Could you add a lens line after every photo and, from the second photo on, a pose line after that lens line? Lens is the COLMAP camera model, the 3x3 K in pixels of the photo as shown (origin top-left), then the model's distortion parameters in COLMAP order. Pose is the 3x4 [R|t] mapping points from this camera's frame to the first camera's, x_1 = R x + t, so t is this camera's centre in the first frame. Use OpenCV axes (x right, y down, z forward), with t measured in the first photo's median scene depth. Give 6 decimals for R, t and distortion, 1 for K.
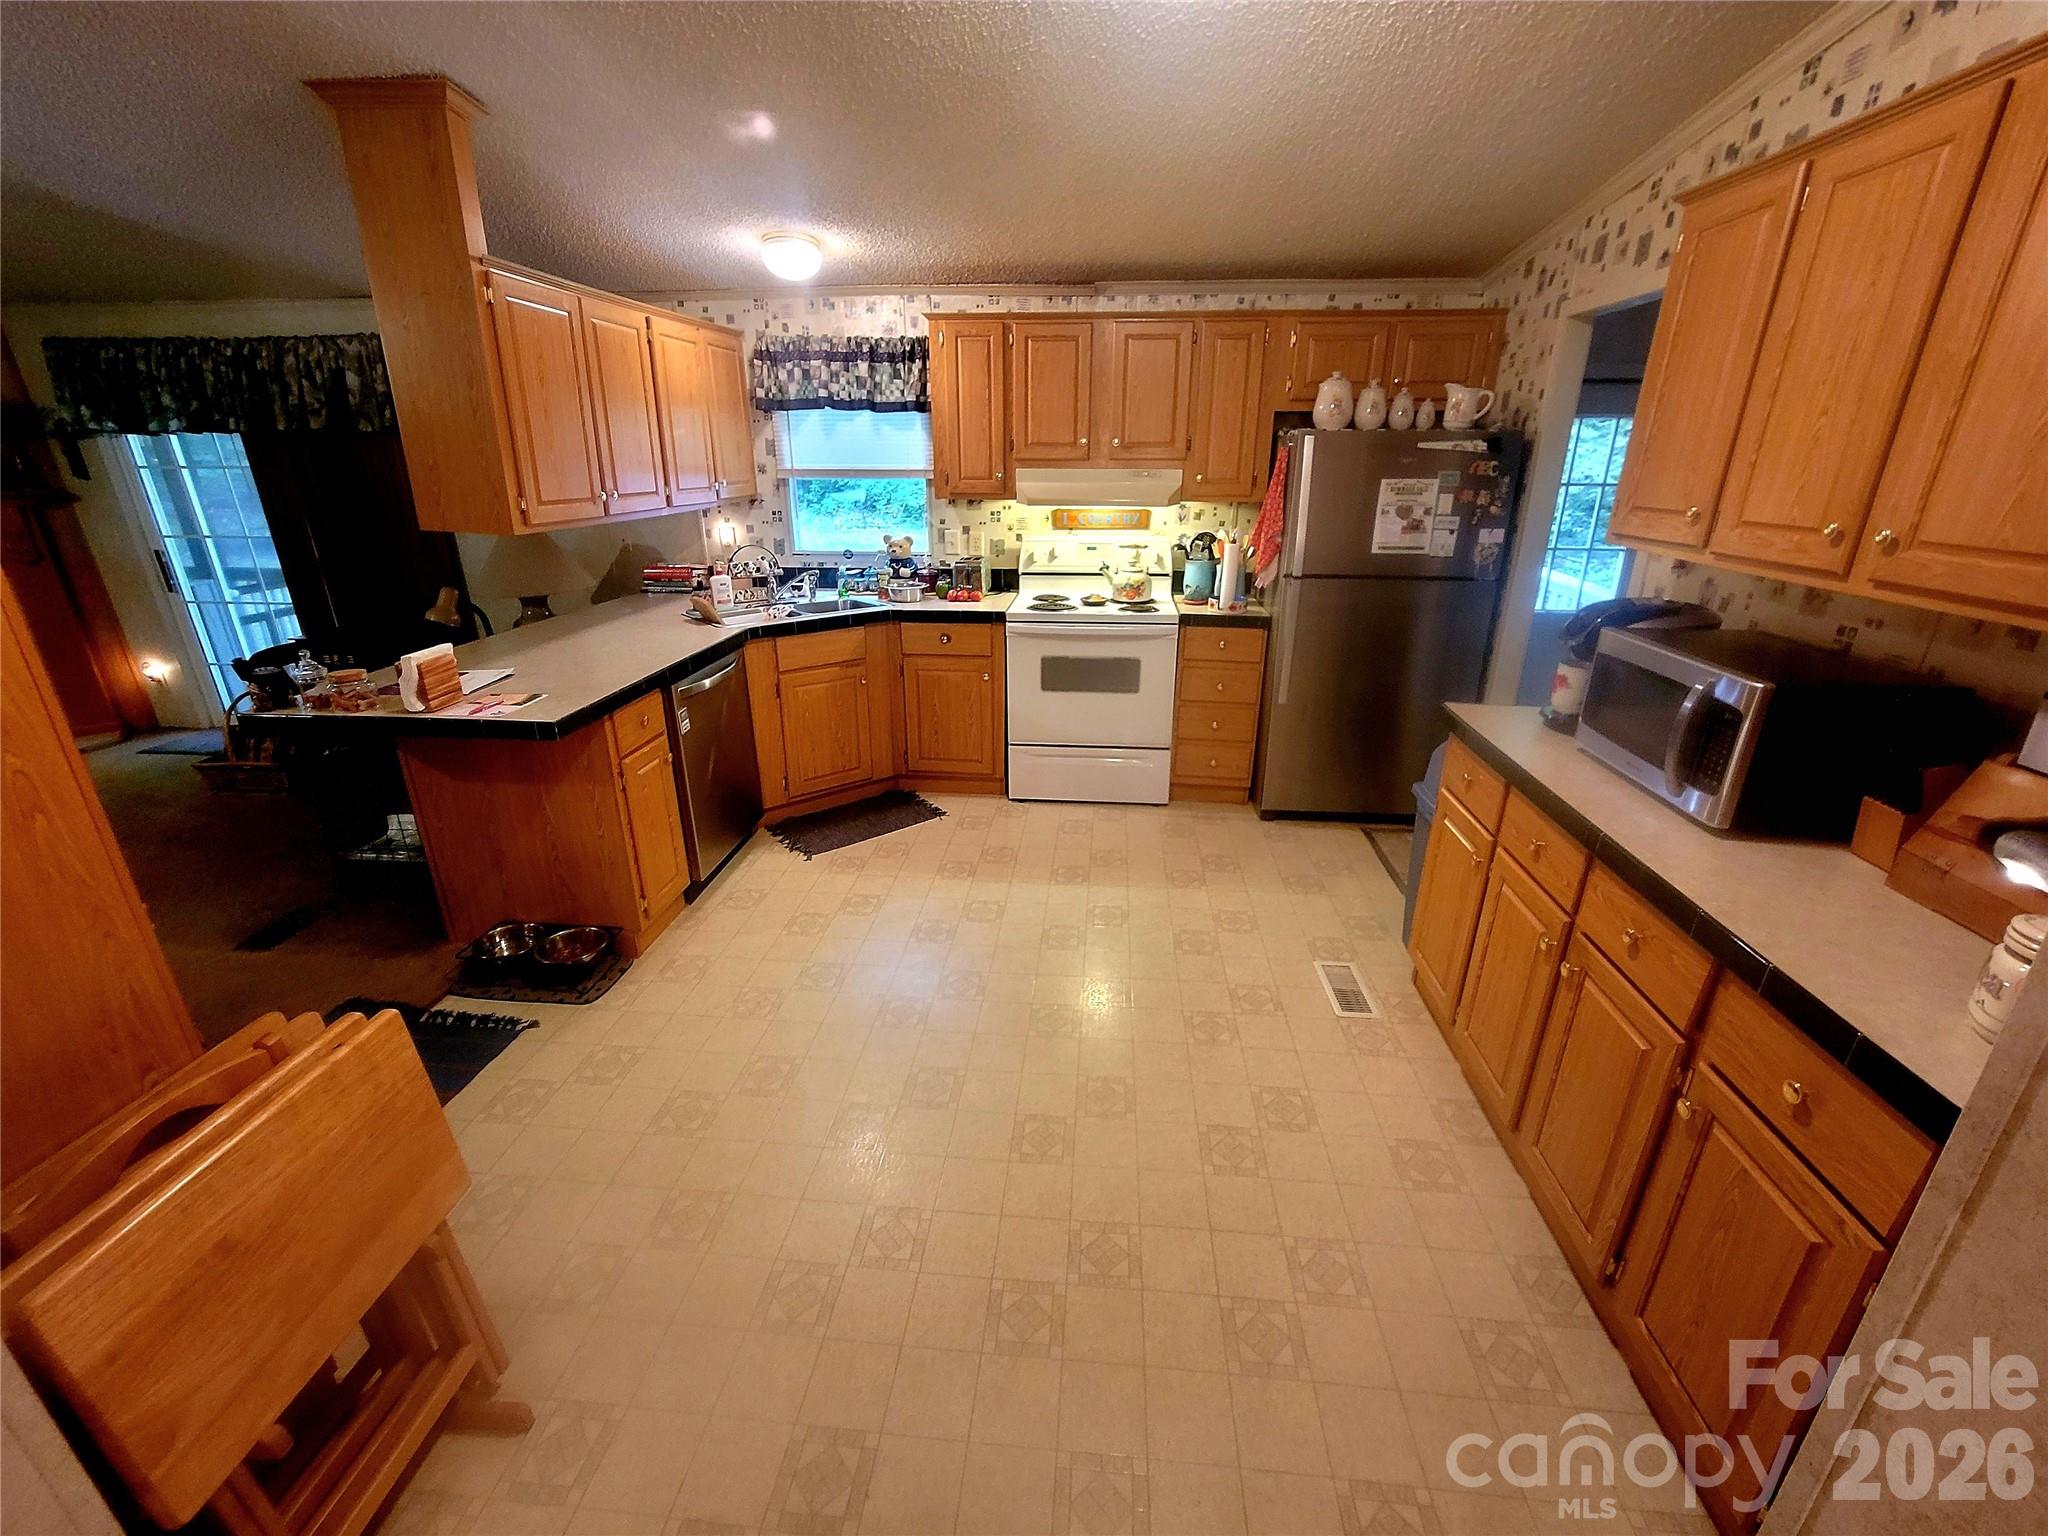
lens RADIAL K [[838.4, 0, 1032.9], [0, 838.4, 766.8], [0, 0, 1]] dist [-0.009384, 0.002266]
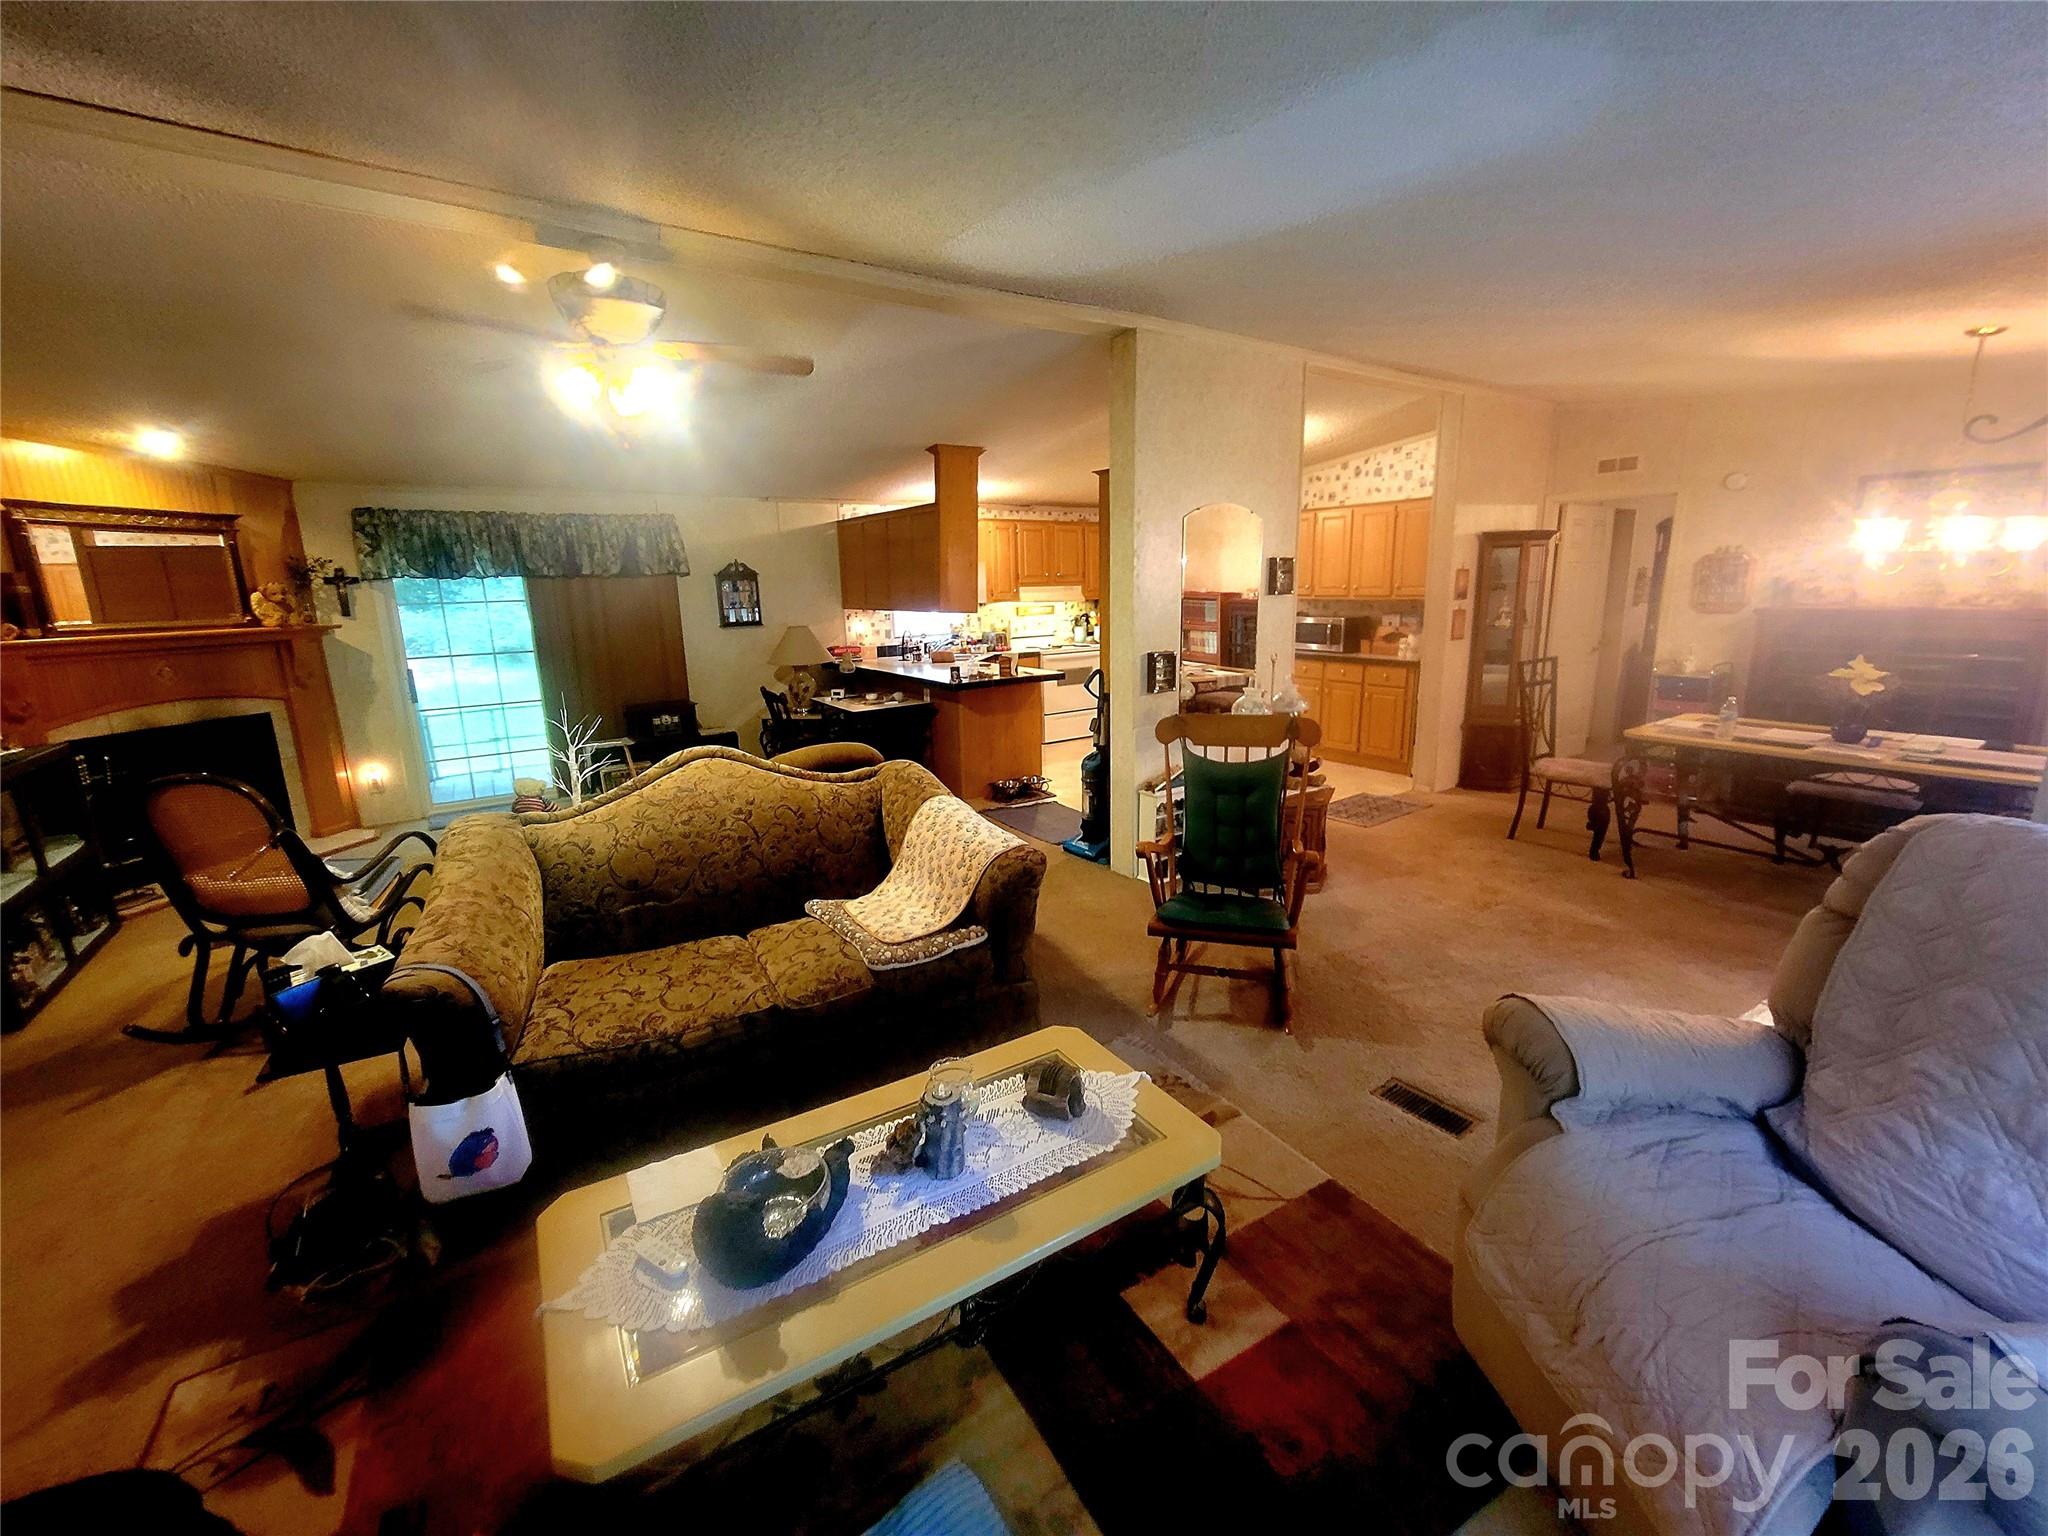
lens RADIAL K [[838.4, 0, 1035.4], [0, 838.4, 765.1], [0, 0, 1]] dist [-0.009384, 0.002266]
pose [[0.769827, -0.153743, 0.619459, -1.344143], [0.245996, 0.967042, -0.065699, 0.222848], [-0.588942, 0.202961, 0.782275, -0.578684]]
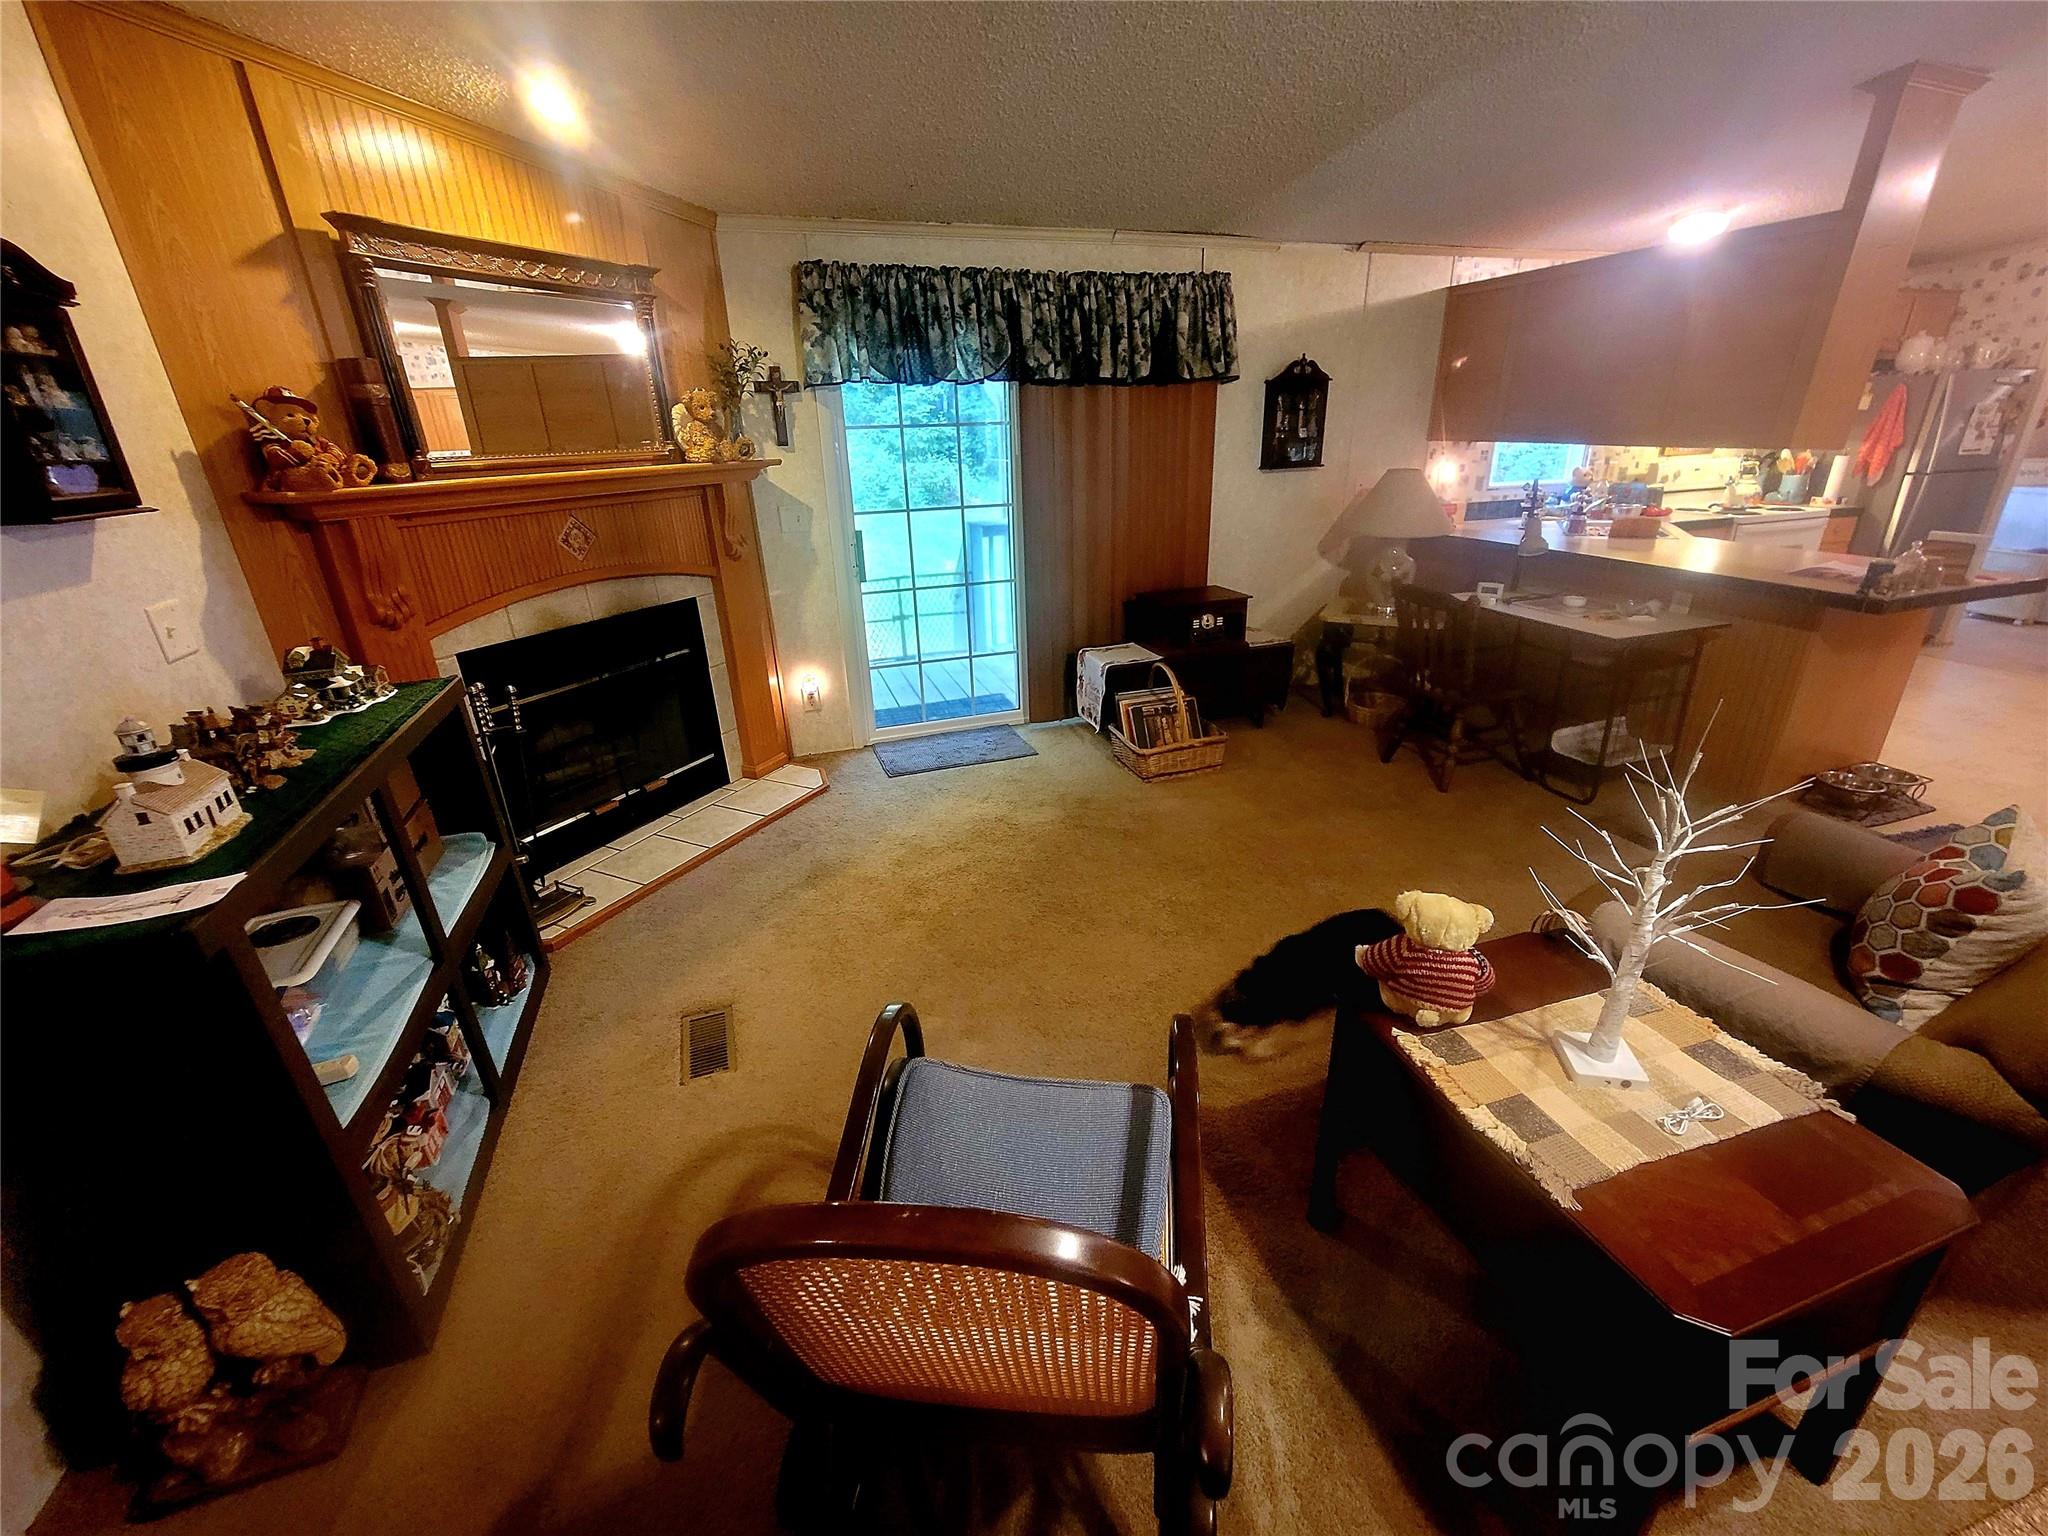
lens RADIAL K [[838.4, 0, 1032.6], [0, 838.4, 766.2], [0, 0, 1]] dist [-0.009384, 0.002266]
pose [[0.914732, -0.175675, 0.363874, -1.475491], [0.165726, 0.984426, 0.058658, -0.060596], [-0.368512, 0.006647, 0.929599, 0.203478]]
